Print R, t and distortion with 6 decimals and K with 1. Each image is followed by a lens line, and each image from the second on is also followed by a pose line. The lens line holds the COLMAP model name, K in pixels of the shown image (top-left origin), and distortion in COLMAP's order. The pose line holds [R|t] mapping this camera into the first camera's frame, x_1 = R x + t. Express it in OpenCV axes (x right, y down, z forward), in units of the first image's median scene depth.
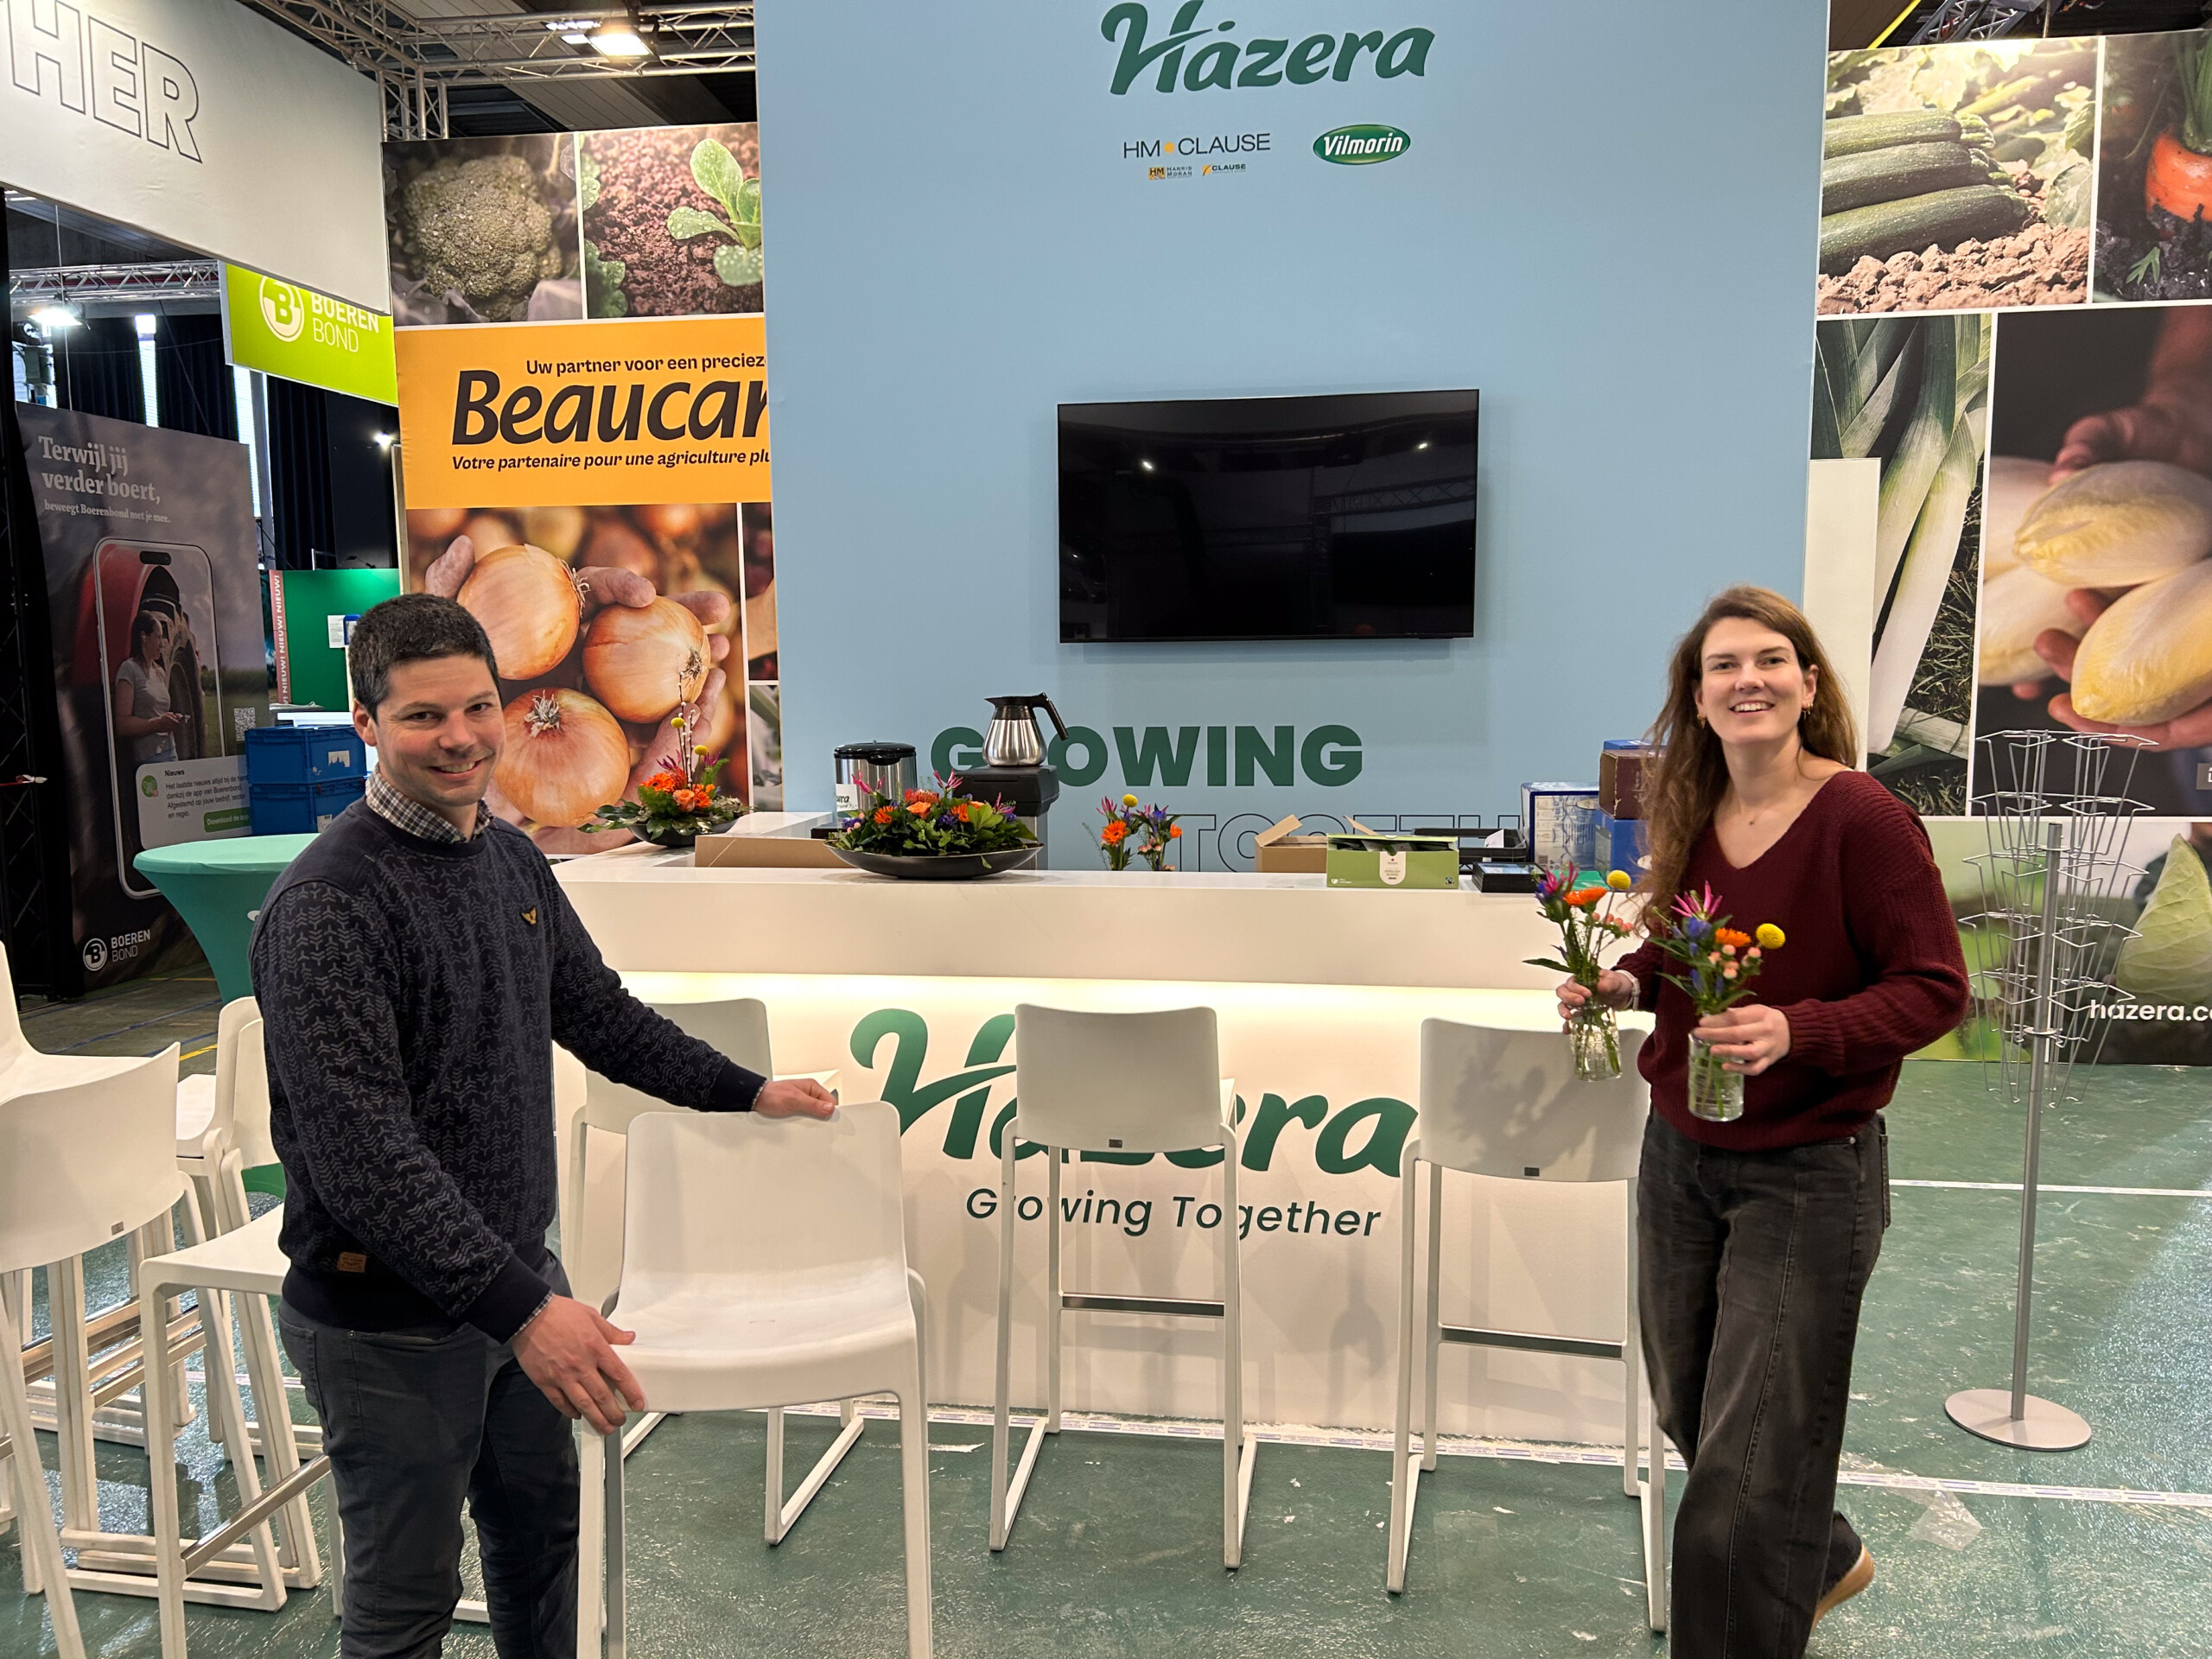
lens RADIAL K [[1666.2, 0, 1105.2], [0, 1666.2, 843.8], [0, 0, 1]] dist [0.038209, -0.042809]
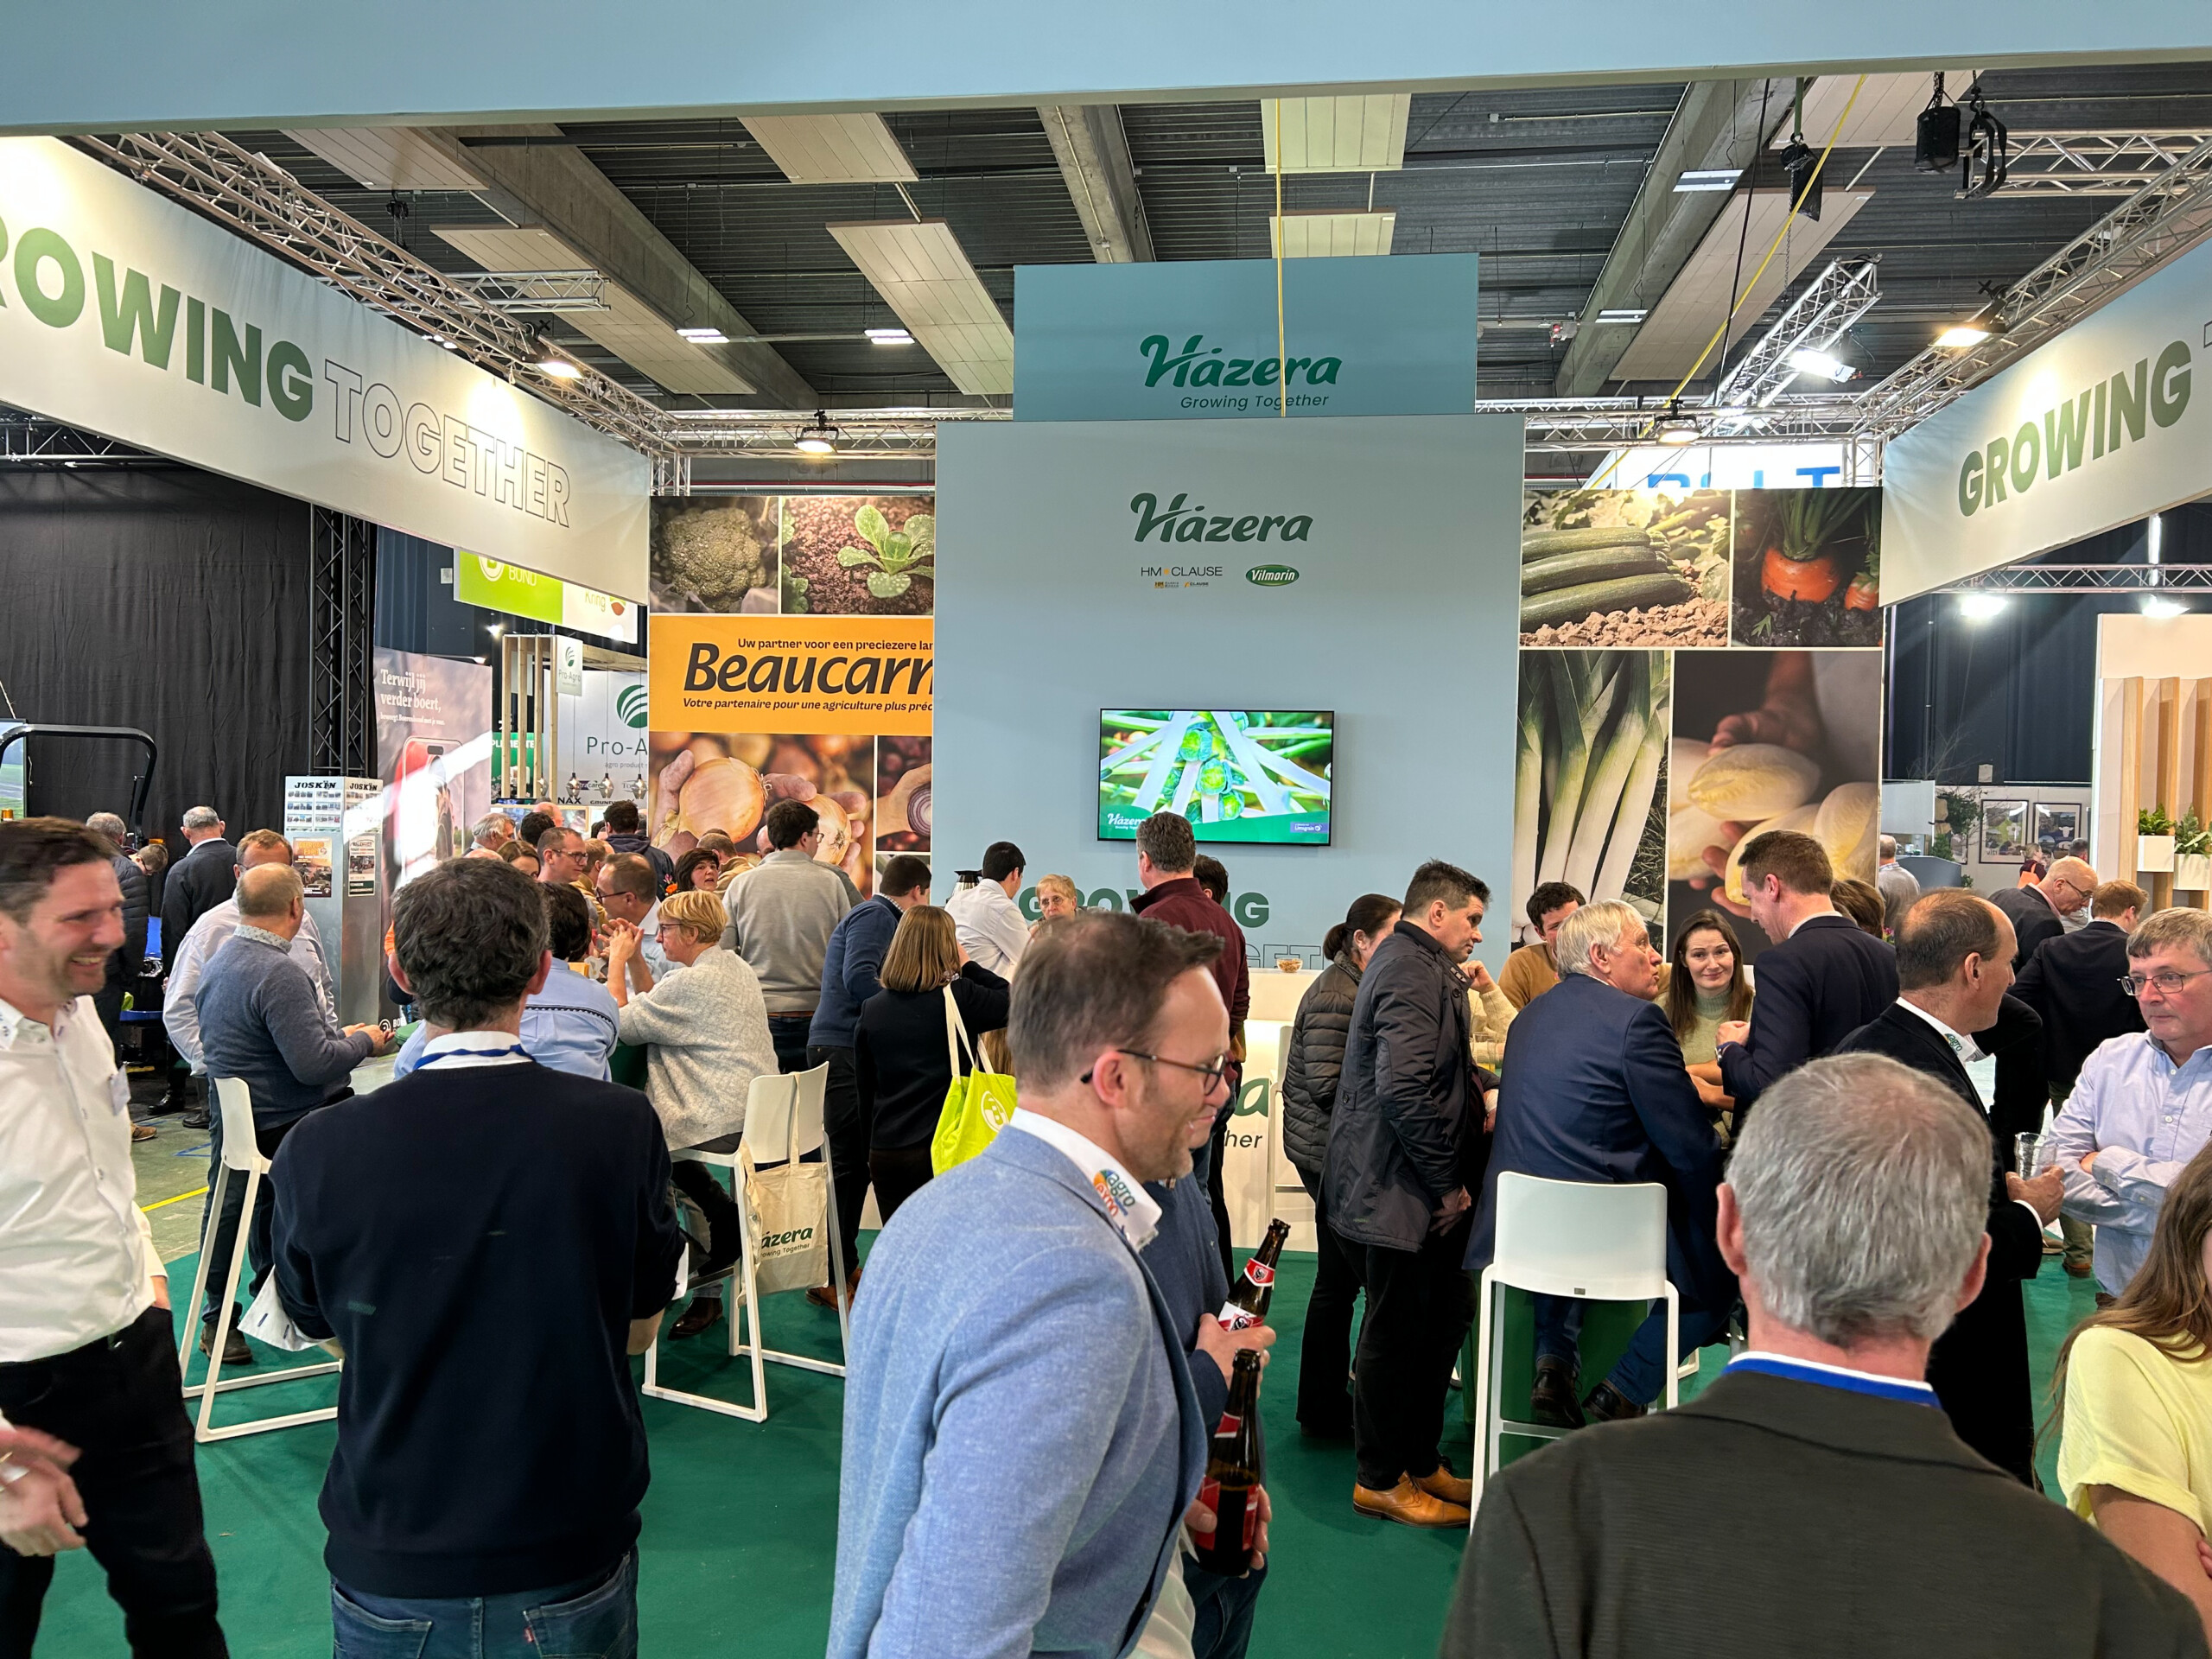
lens RADIAL K [[1666.2, 0, 1103.7], [0, 1666.2, 841.7], [0, 0, 1]] dist [0.038209, -0.042809]
pose [[0.999411, 0.029527, 0.017472, -0.039168], [-0.027712, 0.994965, -0.096311, 0.036871], [-0.020227, 0.095770, 0.995198, -0.568155]]
